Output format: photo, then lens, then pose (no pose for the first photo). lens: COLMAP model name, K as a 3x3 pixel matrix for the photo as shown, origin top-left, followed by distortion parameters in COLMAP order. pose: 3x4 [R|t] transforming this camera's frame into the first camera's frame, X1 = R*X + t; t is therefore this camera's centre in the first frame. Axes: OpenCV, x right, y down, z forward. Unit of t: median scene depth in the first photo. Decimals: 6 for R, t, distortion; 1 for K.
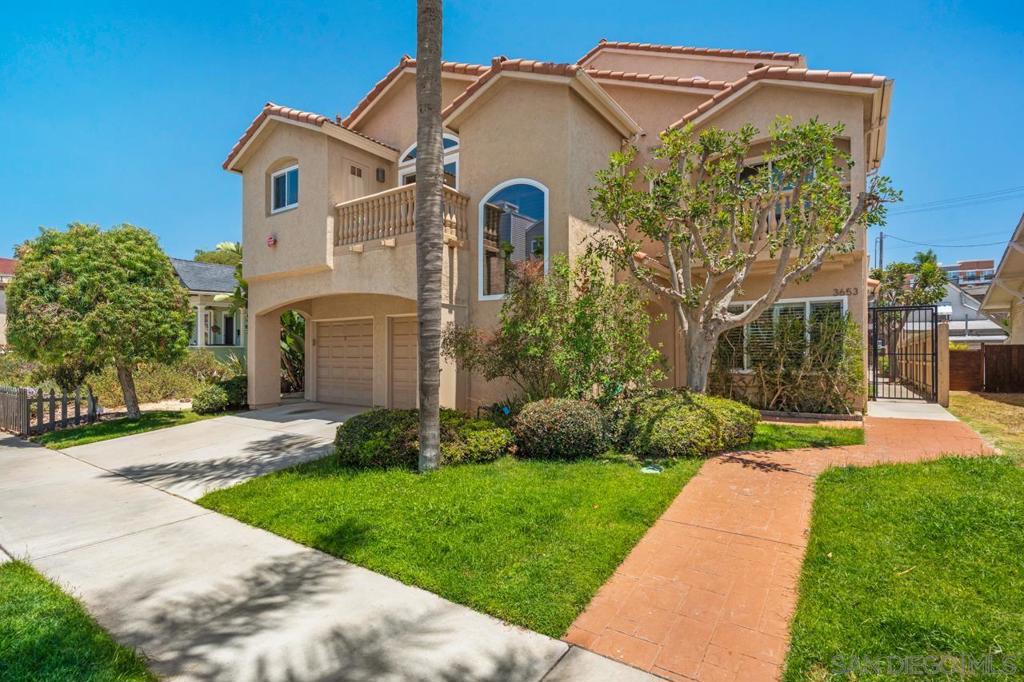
lens RADIAL K [[499.9, 0, 512.0], [0, 499.9, 341.0], [0, 0, 1]] dist [-0.002129, -0.000220]
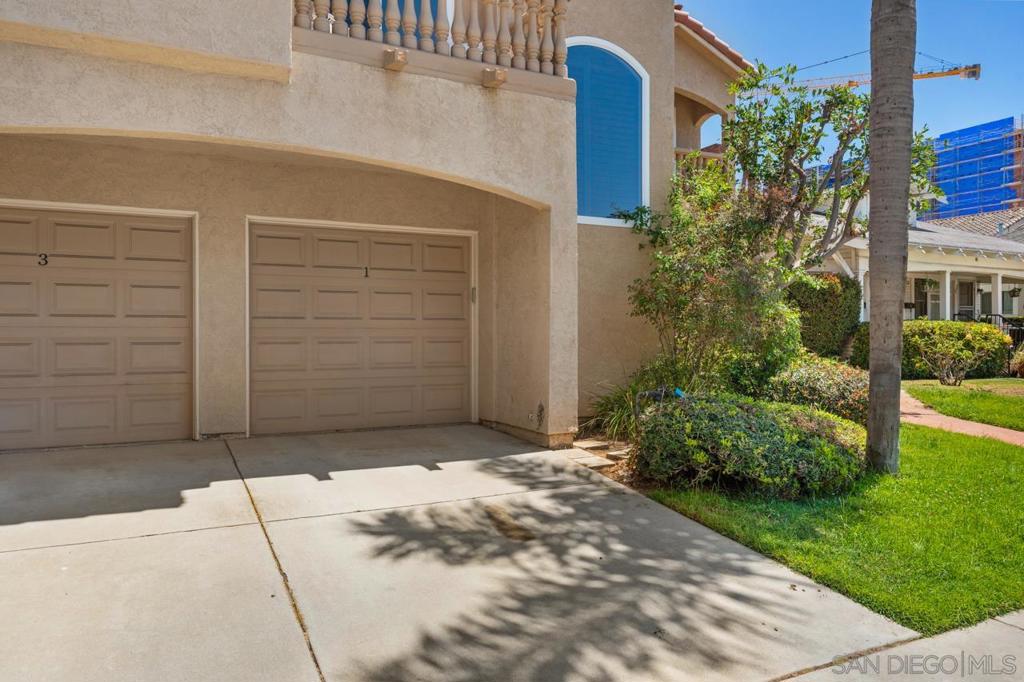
lens RADIAL K [[710.6, 0, 498.3], [0, 710.6, 336.9], [0, 0, 1]] dist [0.004087, 0.001378]
pose [[0.484151, -0.007001, 0.874957, -0.715769], [-0.022664, 0.999532, 0.020538, 0.035481], [-0.874691, -0.029773, 0.483766, 0.550528]]
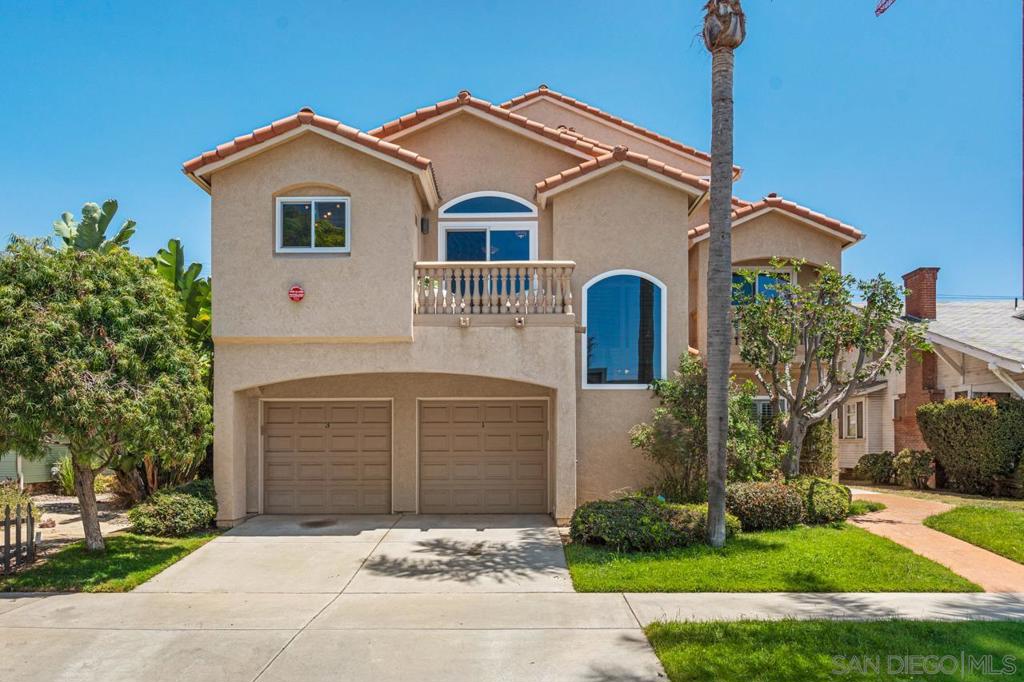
lens RADIAL K [[771.4, 0, 511.2], [0, 771.4, 424.8], [0, 0, 1]] dist [-0.000147, -0.001382]
pose [[0.825900, 0.009502, 0.563736, -0.874921], [-0.008801, 0.999953, -0.003961, -0.004897], [-0.563748, -0.001690, 0.825945, -0.118031]]
